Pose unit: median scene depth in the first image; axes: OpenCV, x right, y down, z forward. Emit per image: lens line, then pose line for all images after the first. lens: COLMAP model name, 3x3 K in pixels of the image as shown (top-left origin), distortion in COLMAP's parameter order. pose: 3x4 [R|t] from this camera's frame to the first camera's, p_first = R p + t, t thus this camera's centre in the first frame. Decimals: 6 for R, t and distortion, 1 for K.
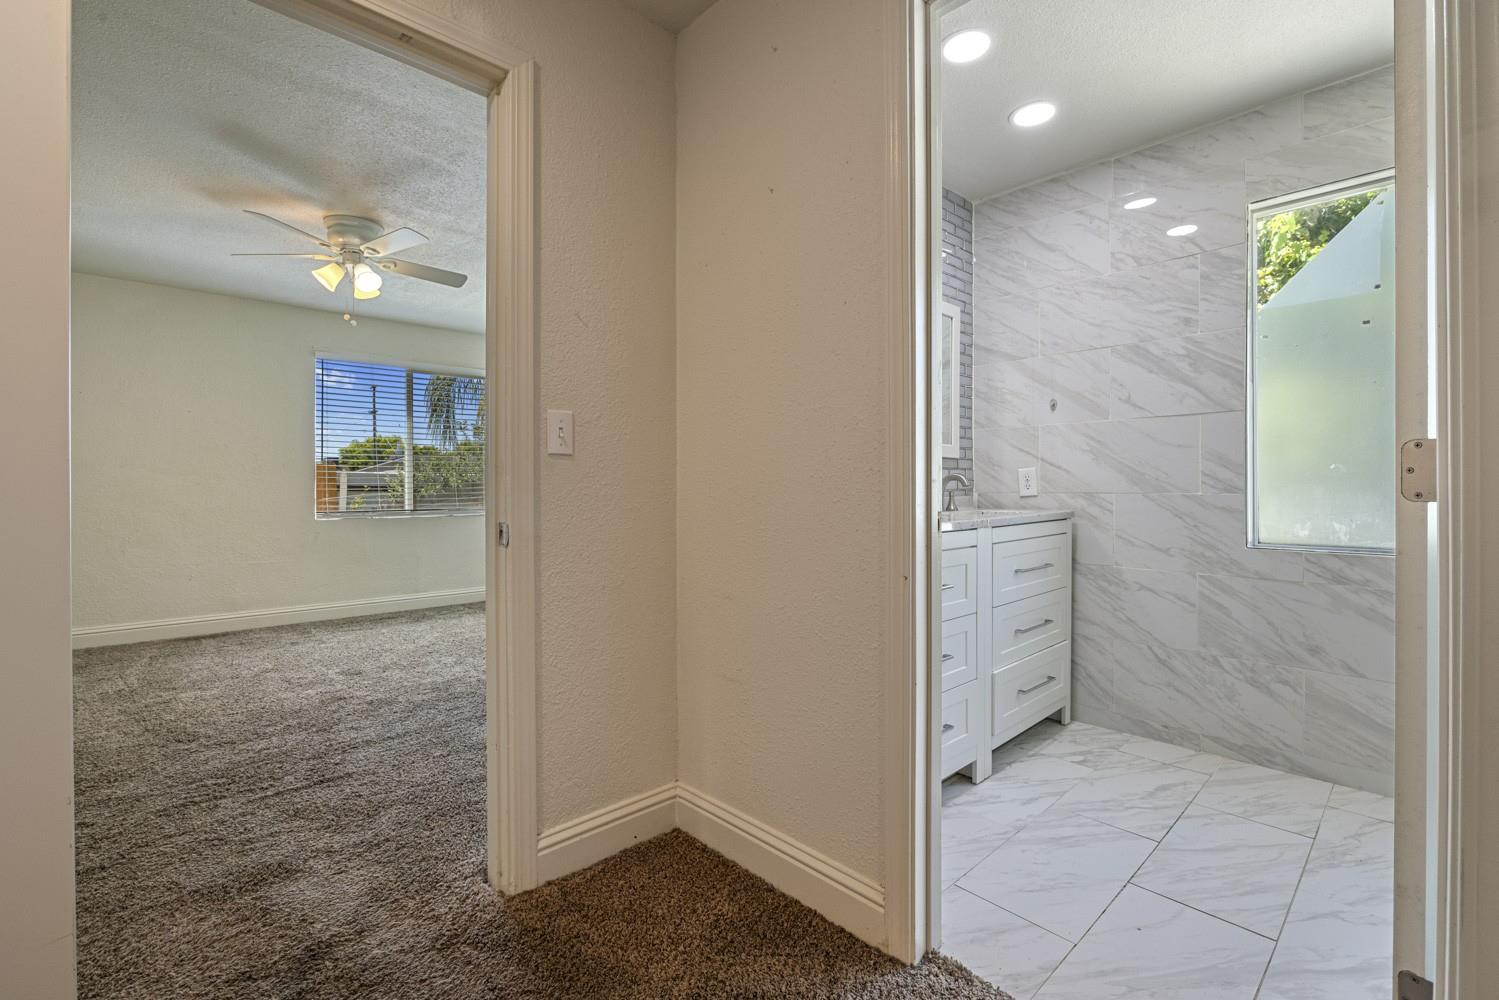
lens RADIAL K [[658.4, 0, 751.5], [0, 658.4, 493.9], [0, 0, 1]] dist [0.006658, -0.000039]
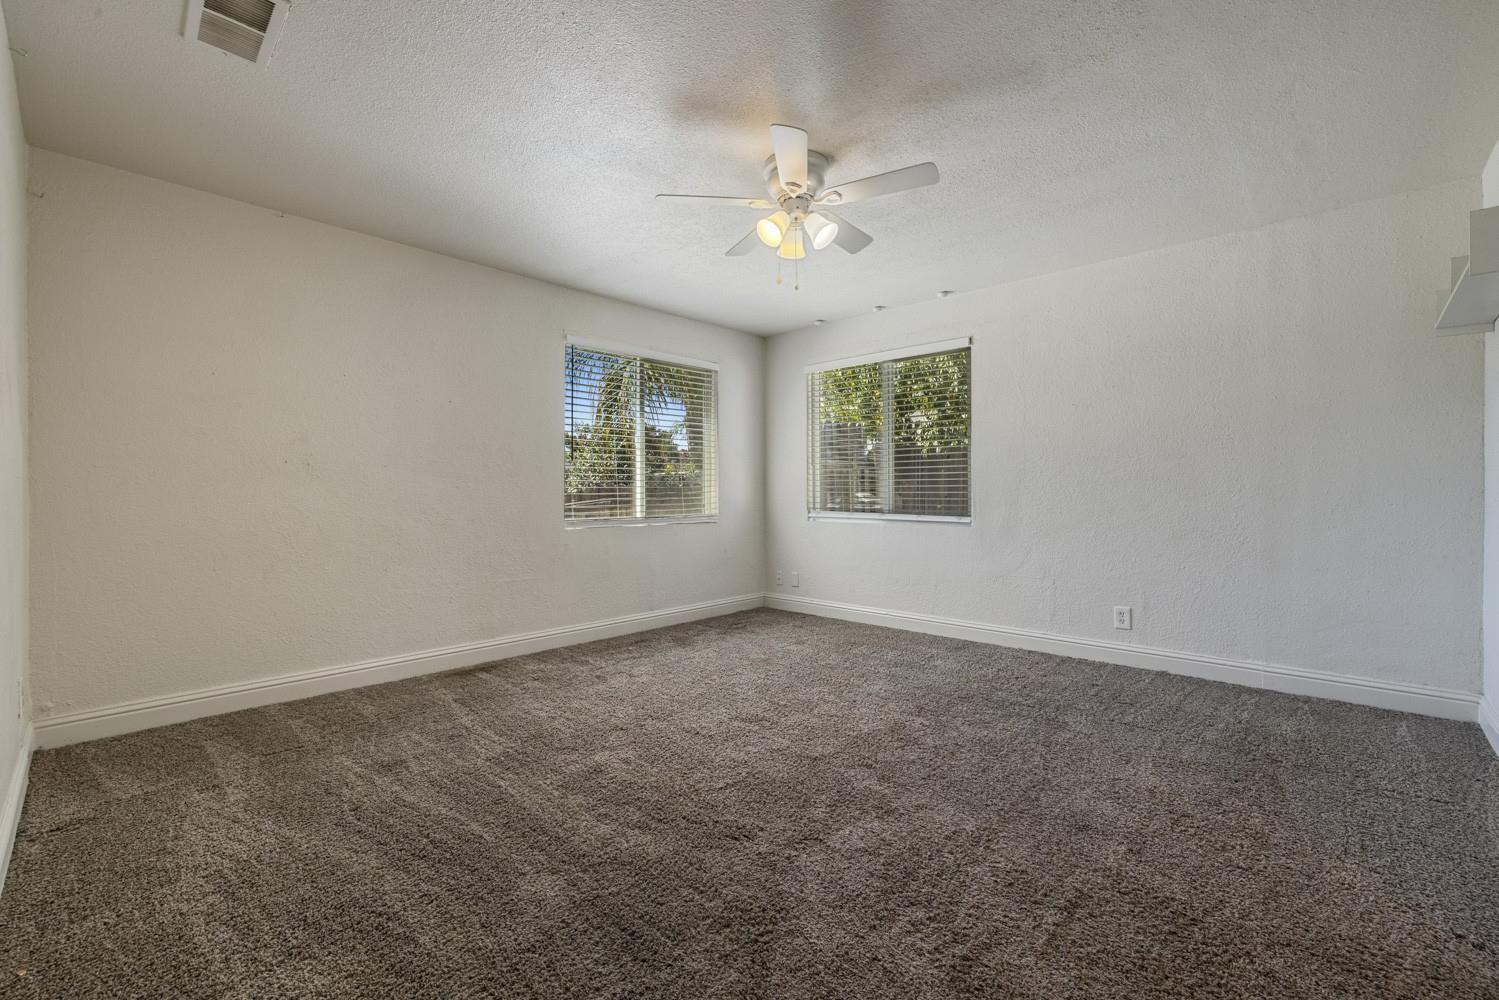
lens RADIAL K [[629.1, 0, 748.7], [0, 629.1, 497.4], [0, 0, 1]] dist [0.003509, 0.000566]
pose [[0.998004, -0.000535, 0.063144, -0.531985], [0.000644, 0.999998, -0.001699, -0.001114], [-0.063143, 0.001736, 0.998003, 0.180198]]
